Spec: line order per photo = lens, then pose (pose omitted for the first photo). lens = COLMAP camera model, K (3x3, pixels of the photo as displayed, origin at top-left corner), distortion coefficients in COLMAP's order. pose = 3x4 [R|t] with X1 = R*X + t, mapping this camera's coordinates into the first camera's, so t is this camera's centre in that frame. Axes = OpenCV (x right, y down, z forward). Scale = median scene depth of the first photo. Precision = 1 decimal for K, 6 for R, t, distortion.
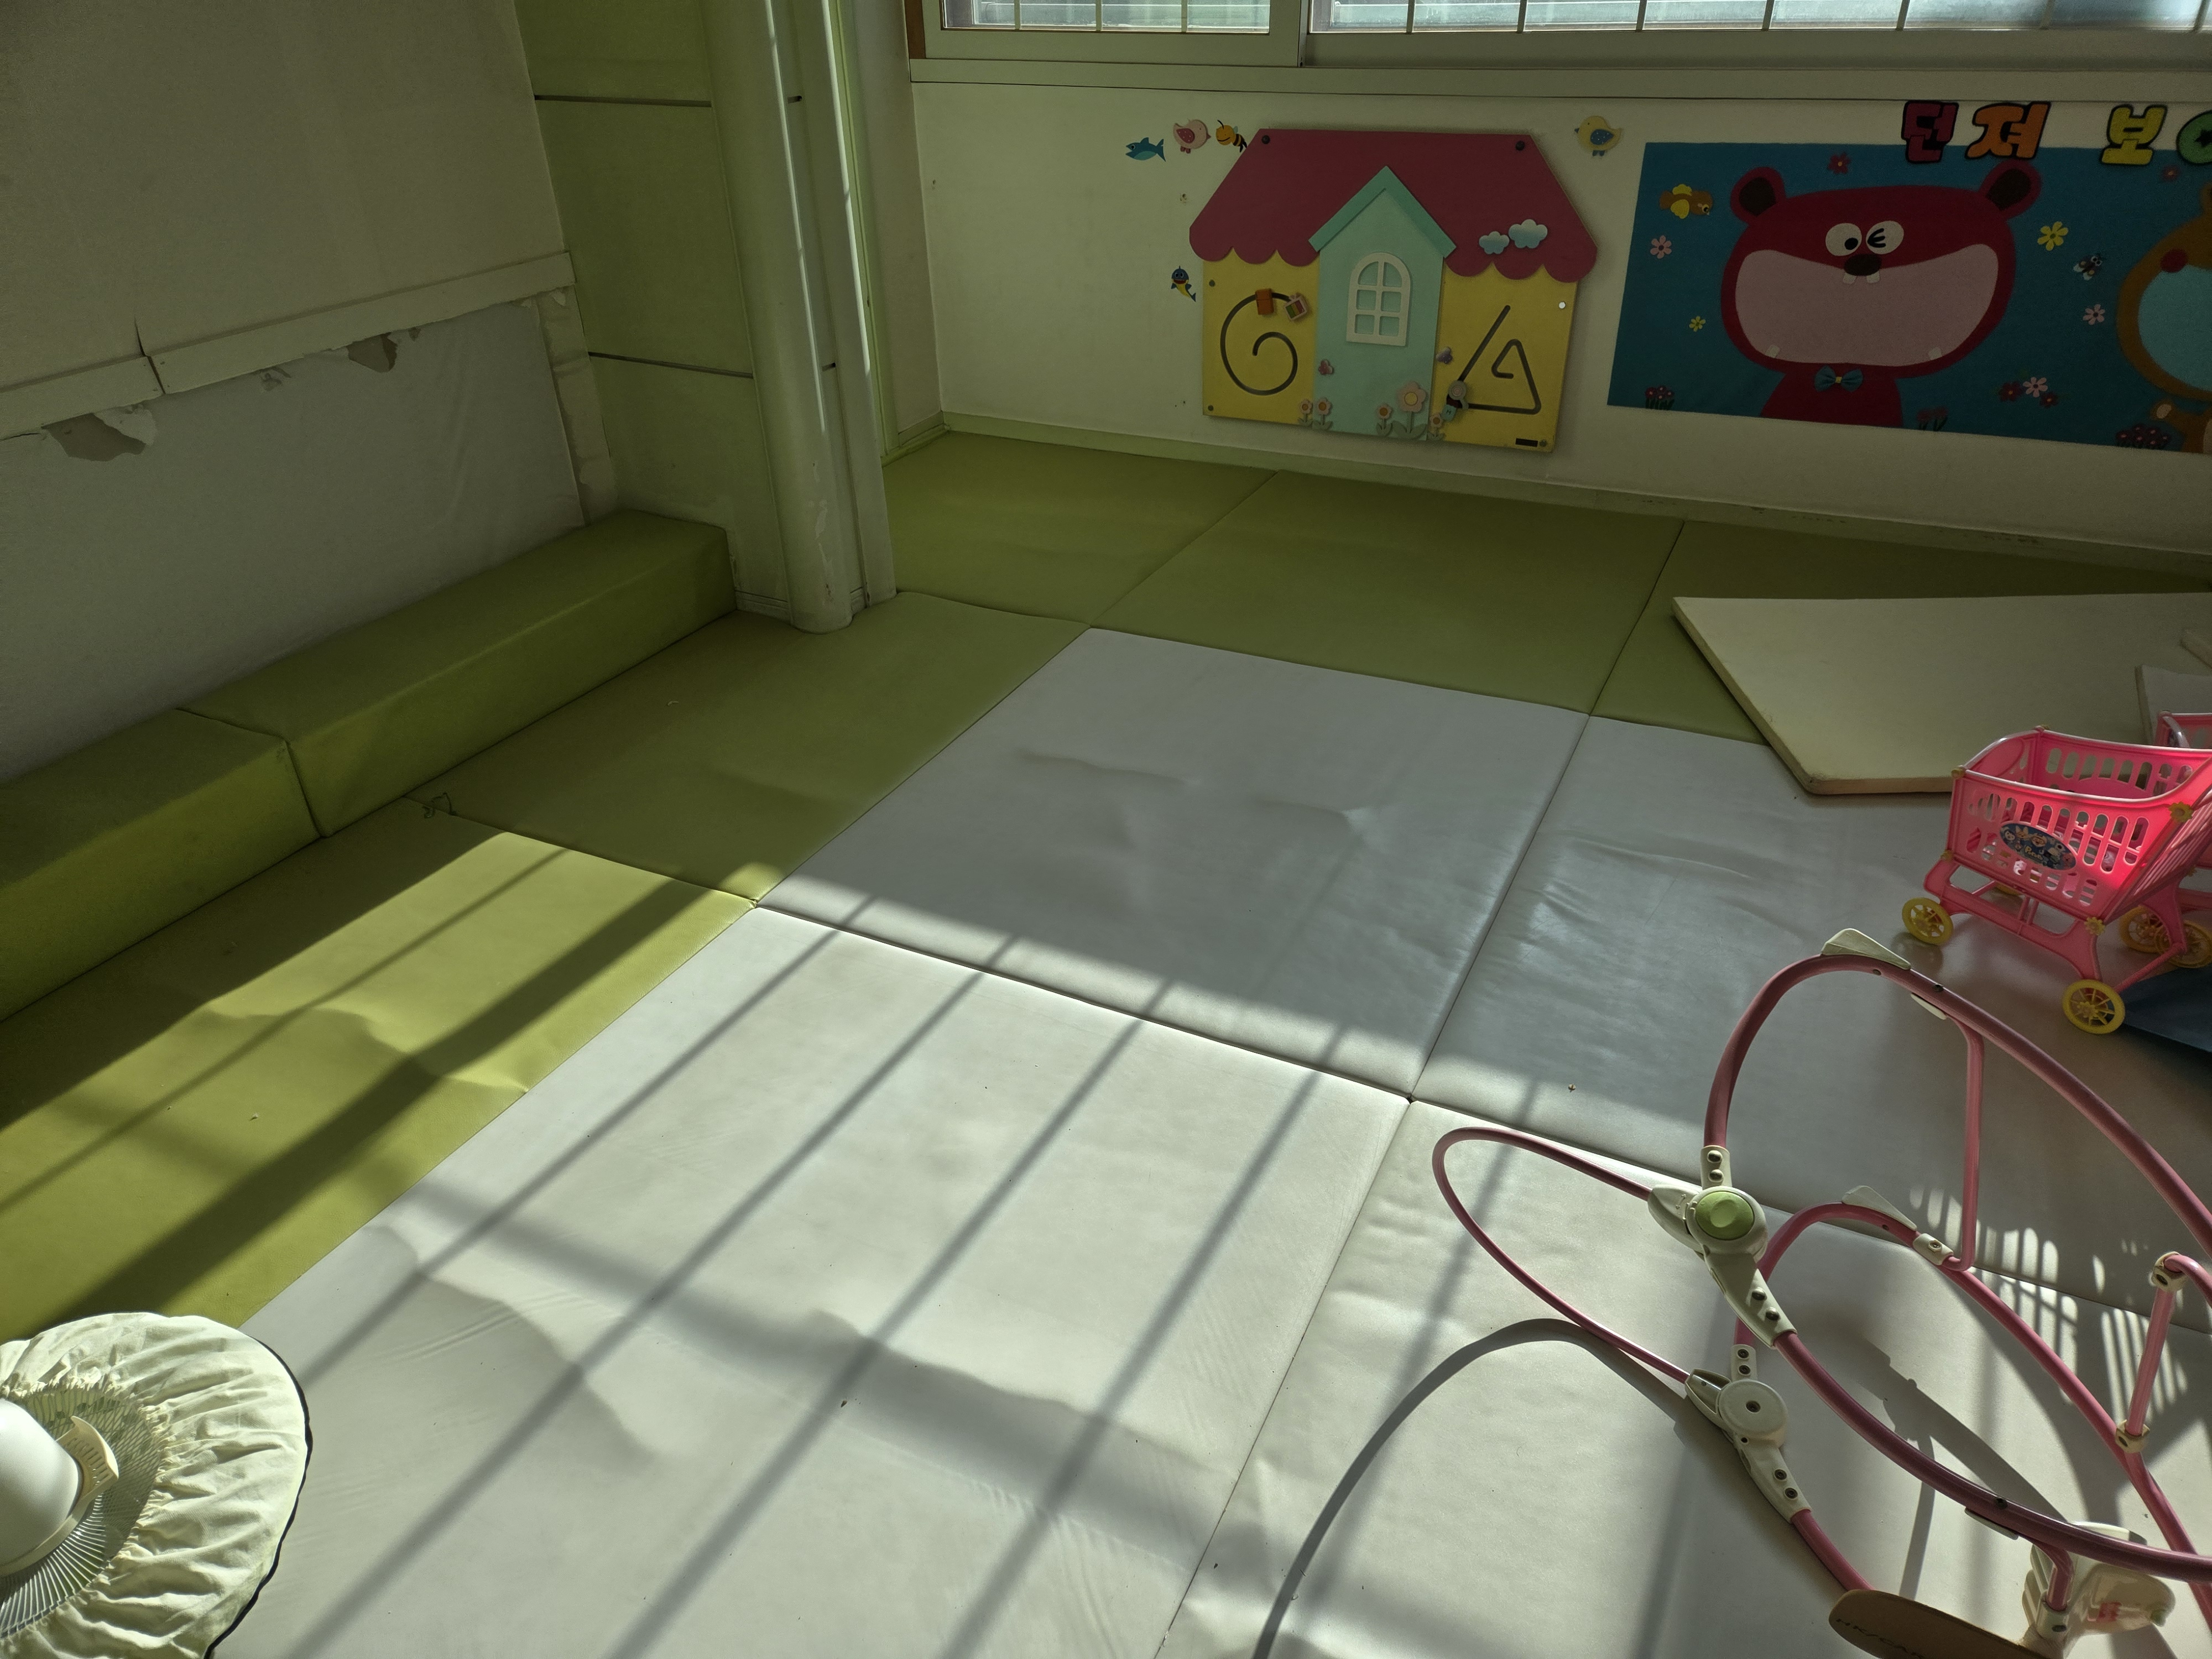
lens RADIAL K [[1483.6, 0, 1107.1], [0, 1483.6, 830.3], [0, 0, 1]] dist [0.070759, -0.050301]
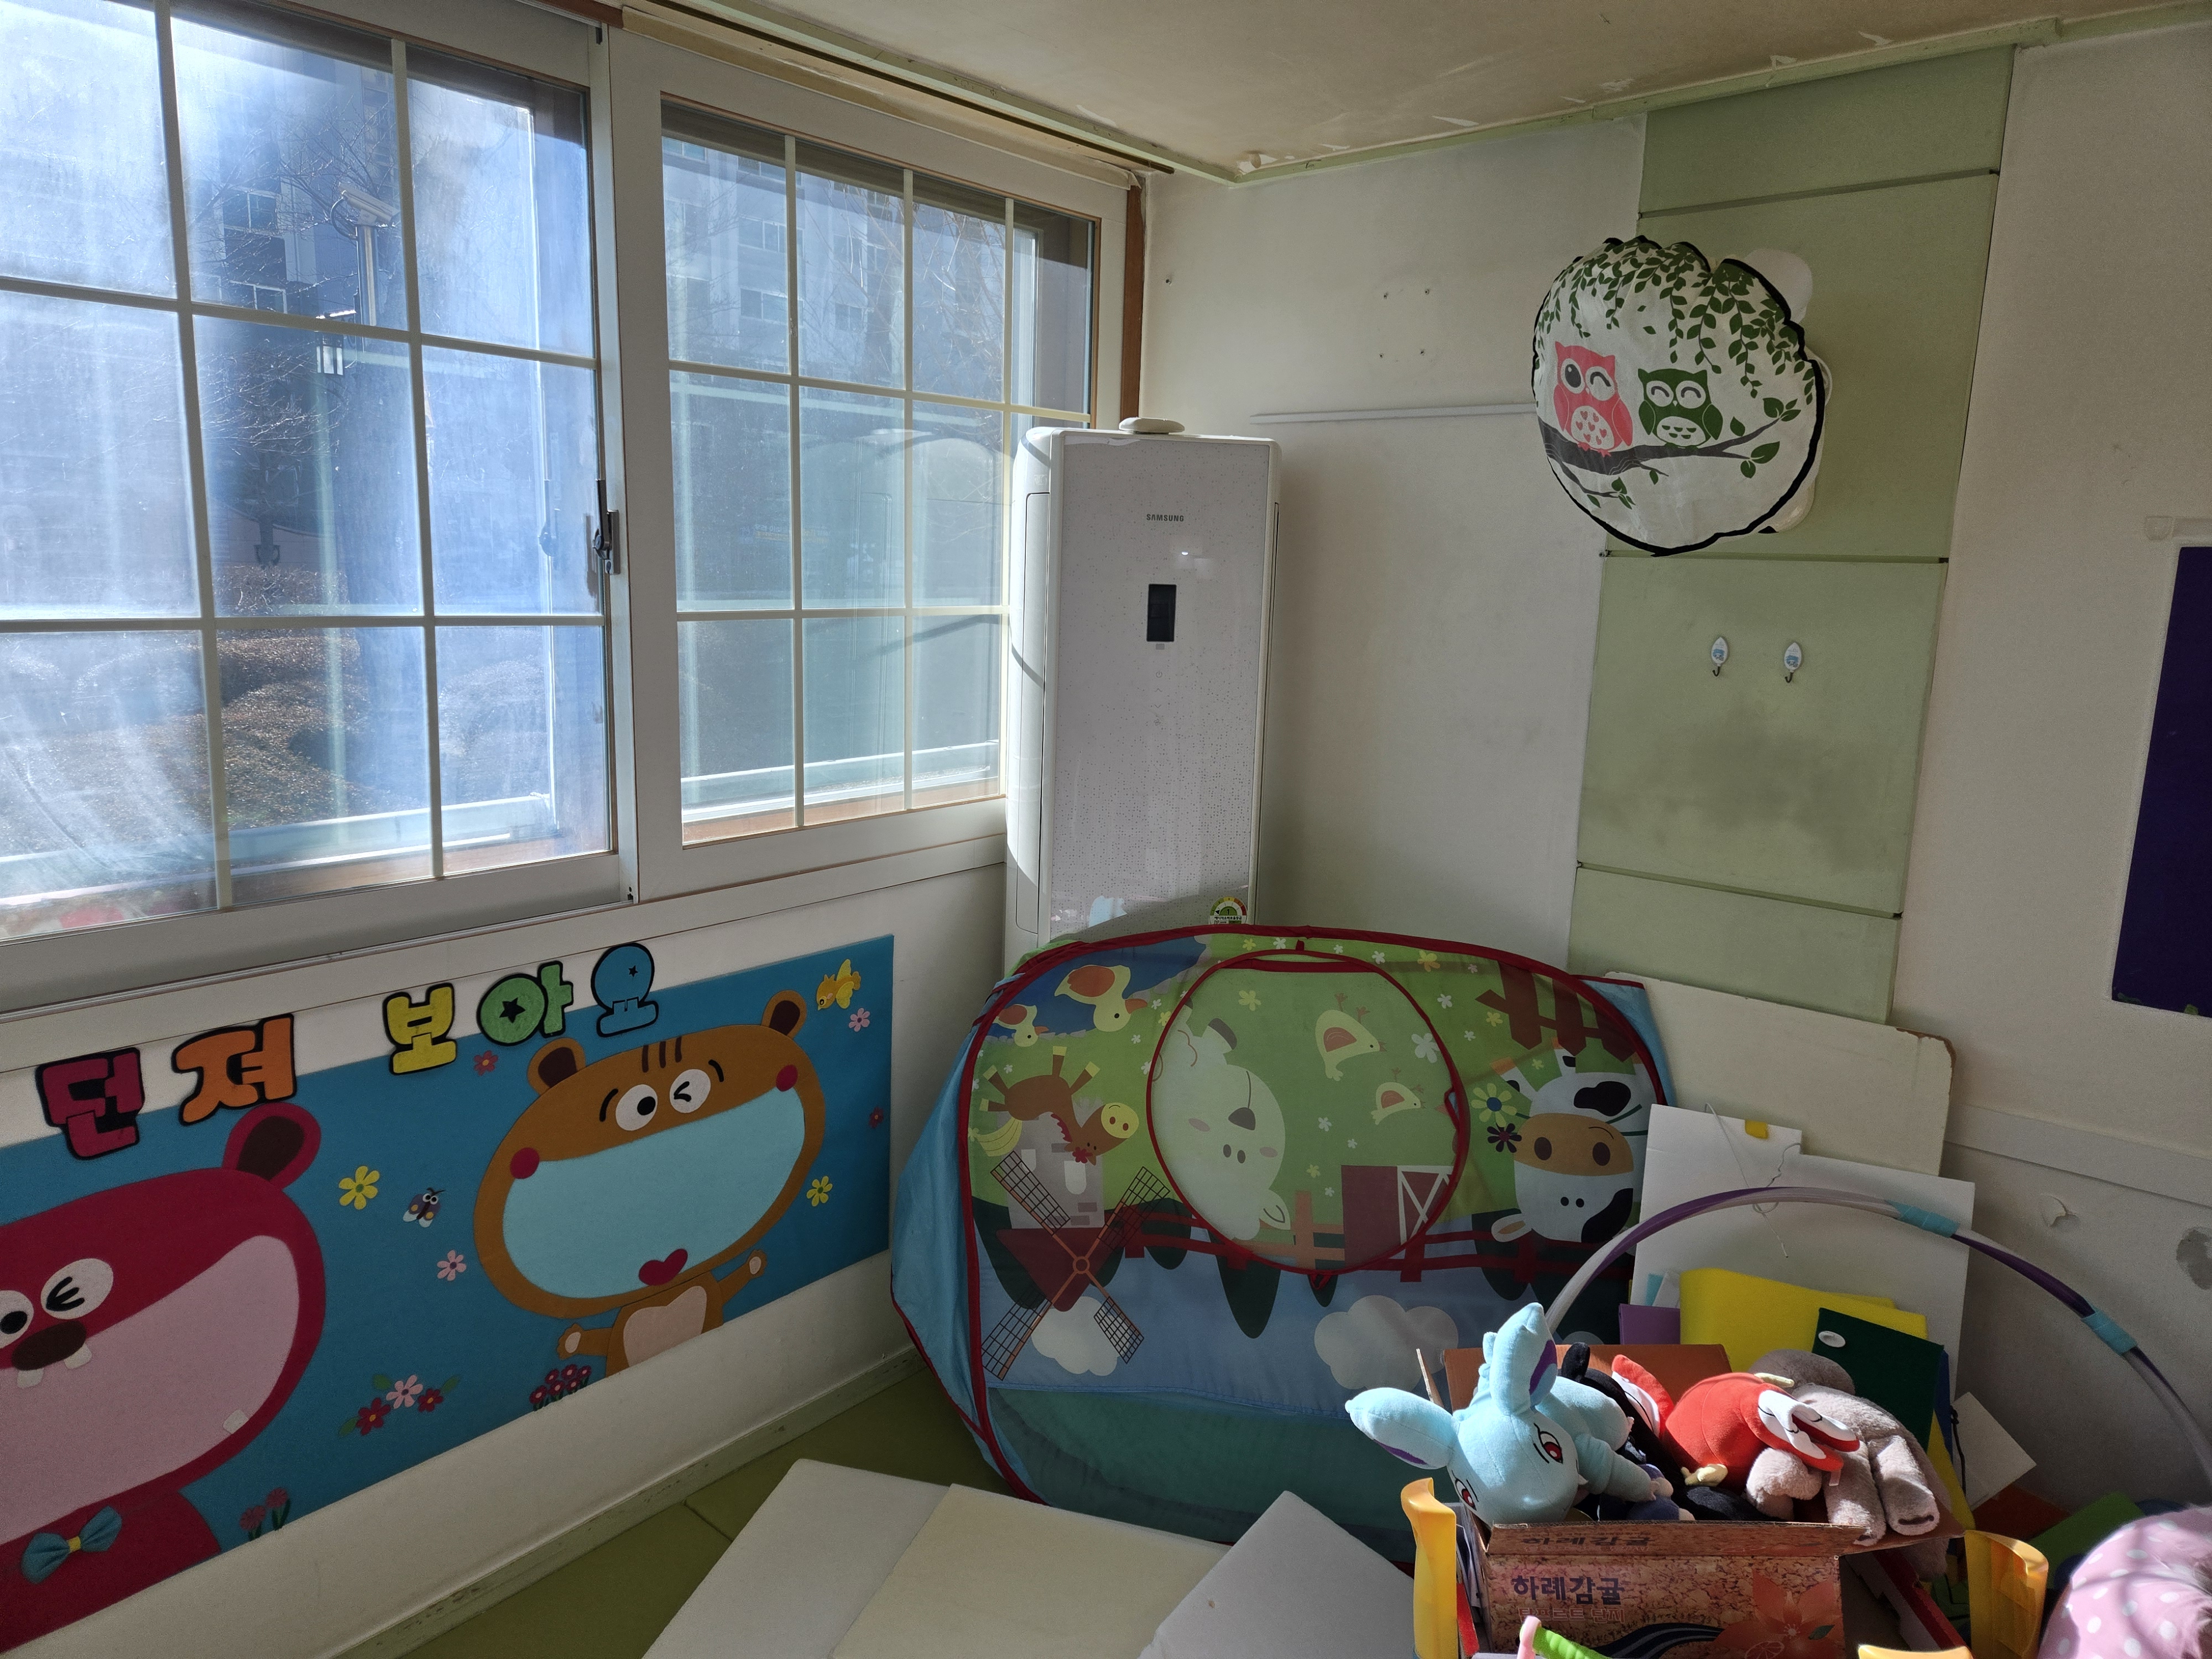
lens RADIAL K [[1483.6, 0, 1078.4], [0, 1483.6, 793.5], [0, 0, 1]] dist [0.070759, -0.050301]
pose [[0.251830, -0.124152, 0.959775, 0.127762], [0.472366, 0.881346, -0.009935, -0.396375], [-0.844661, 0.455867, 0.280595, 0.515481]]
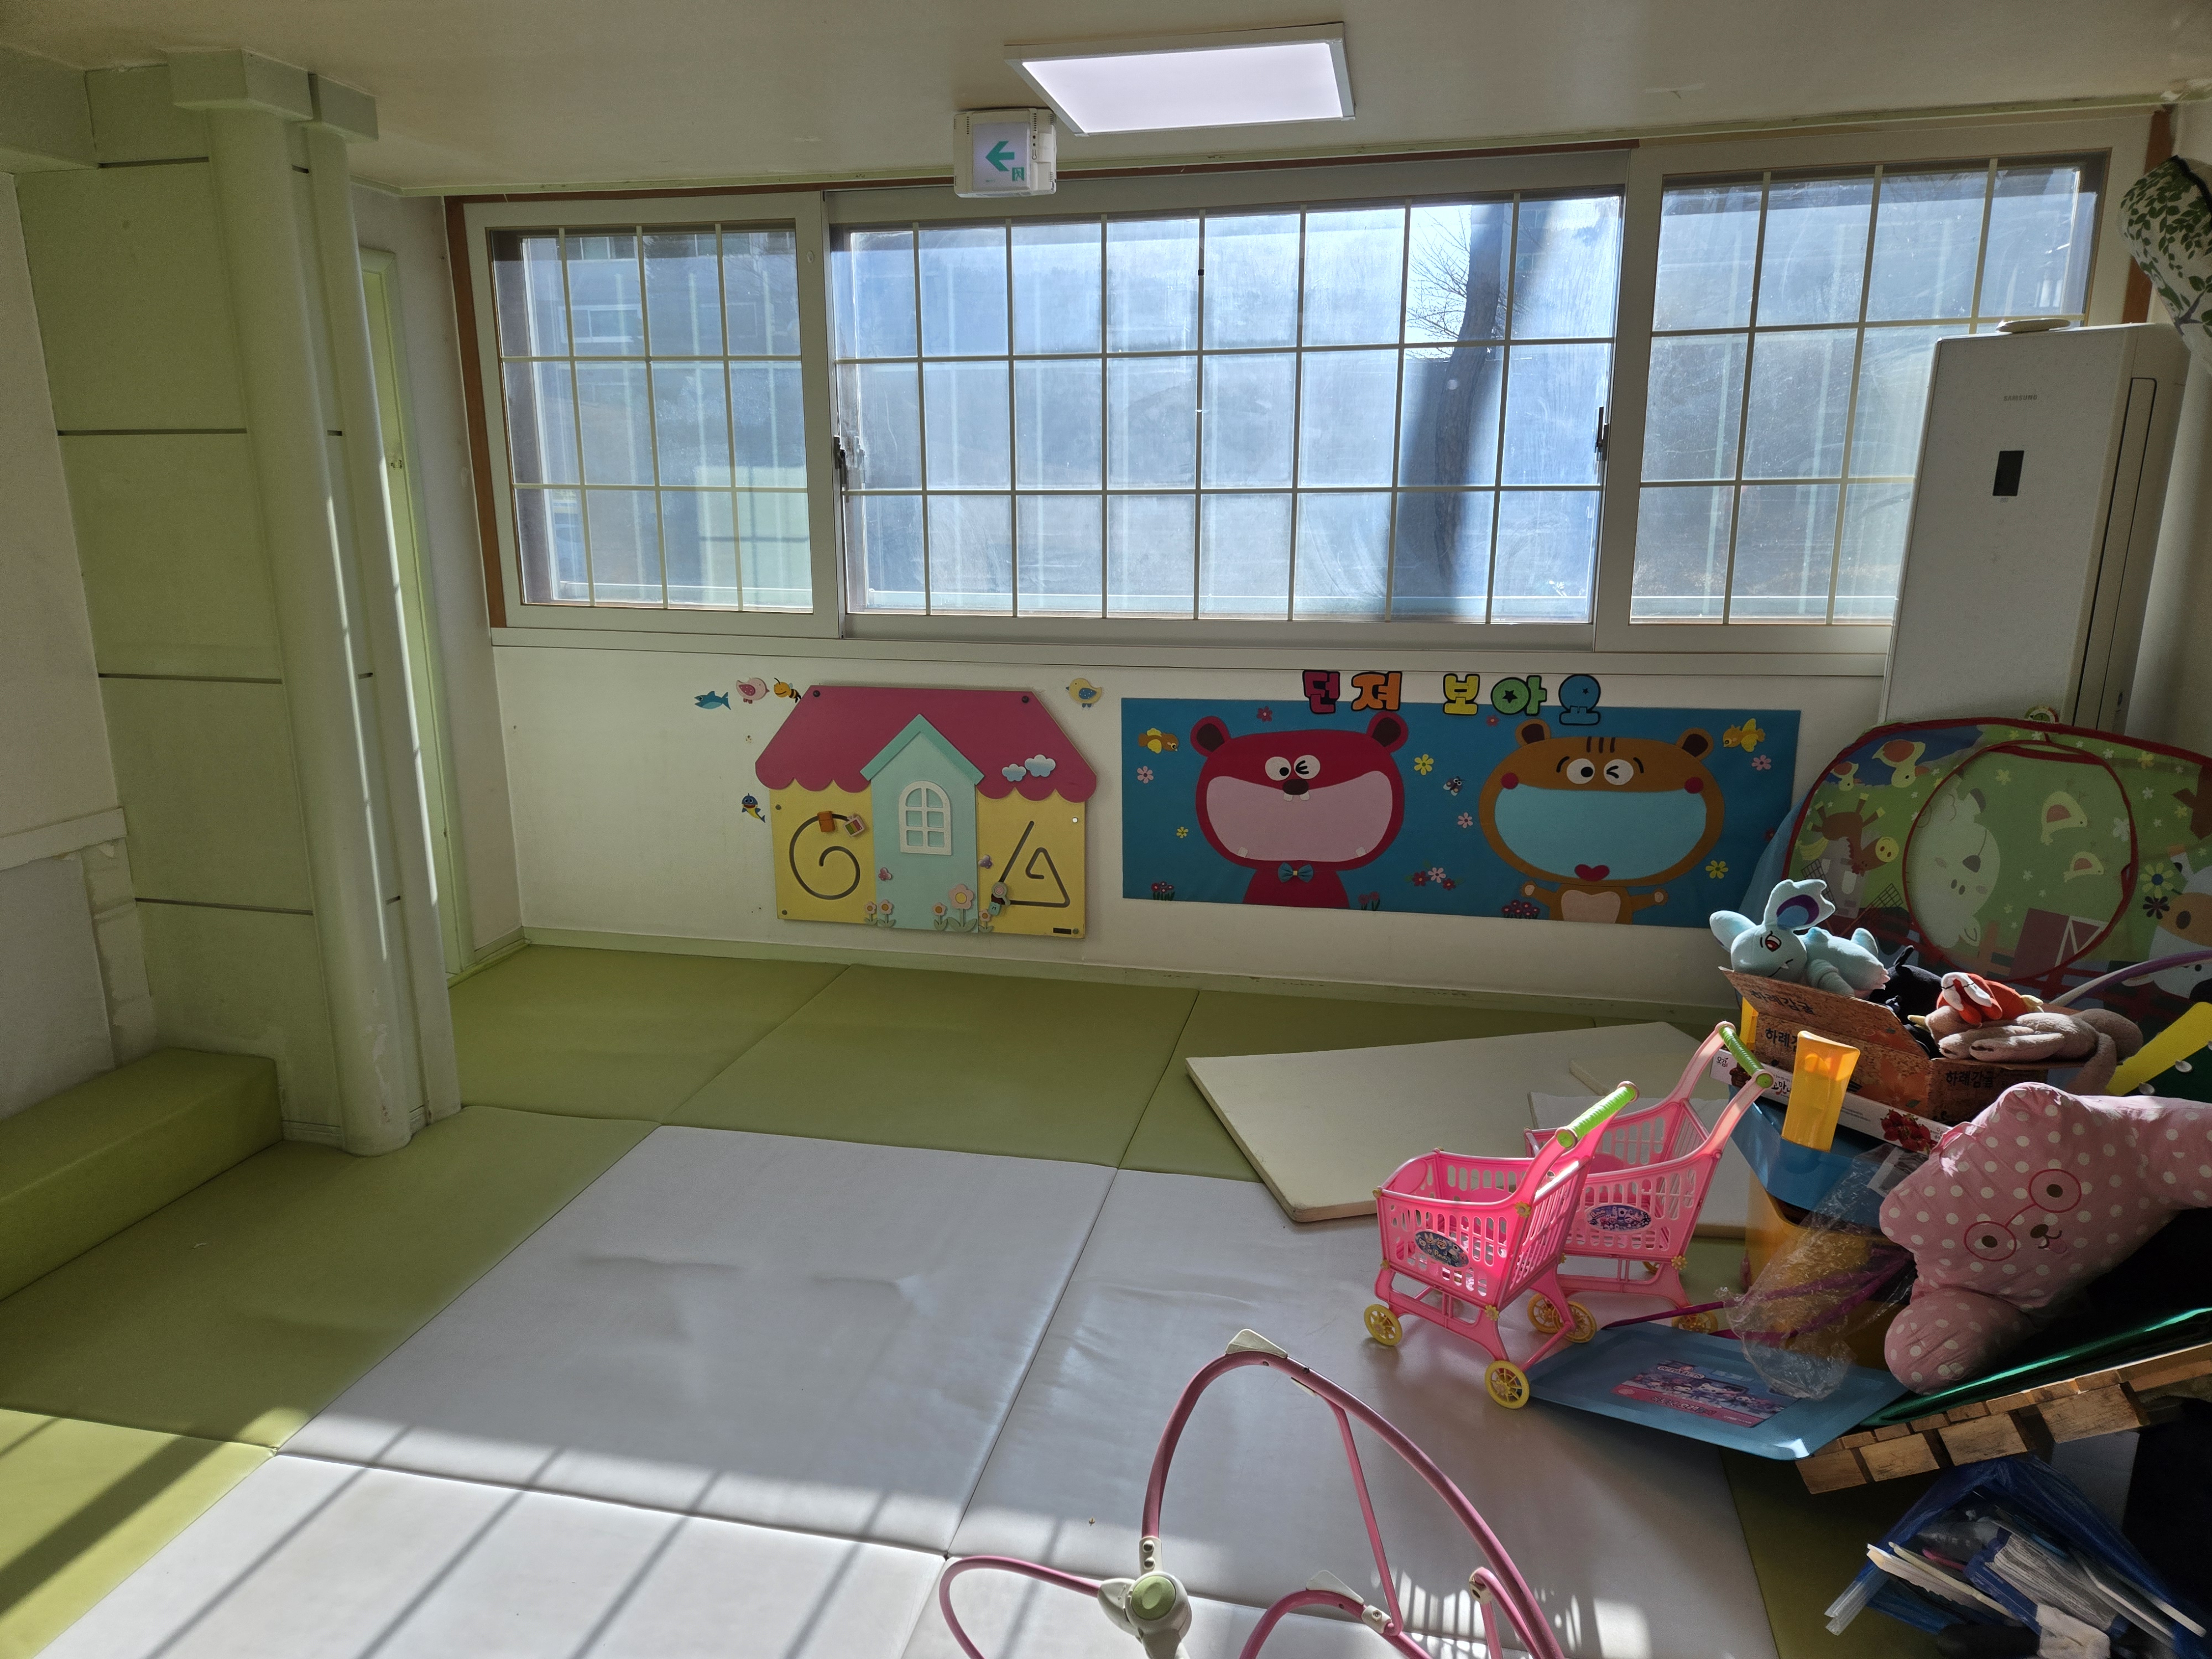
lens RADIAL K [[1483.6, 0, 1088.2], [0, 1483.6, 838.2], [0, 0, 1]] dist [0.070759, -0.050301]
pose [[0.970702, -0.035693, 0.237619, 0.039437], [0.106916, 0.949777, -0.294096, 0.012717], [-0.215188, 0.310885, 0.925767, -0.100413]]
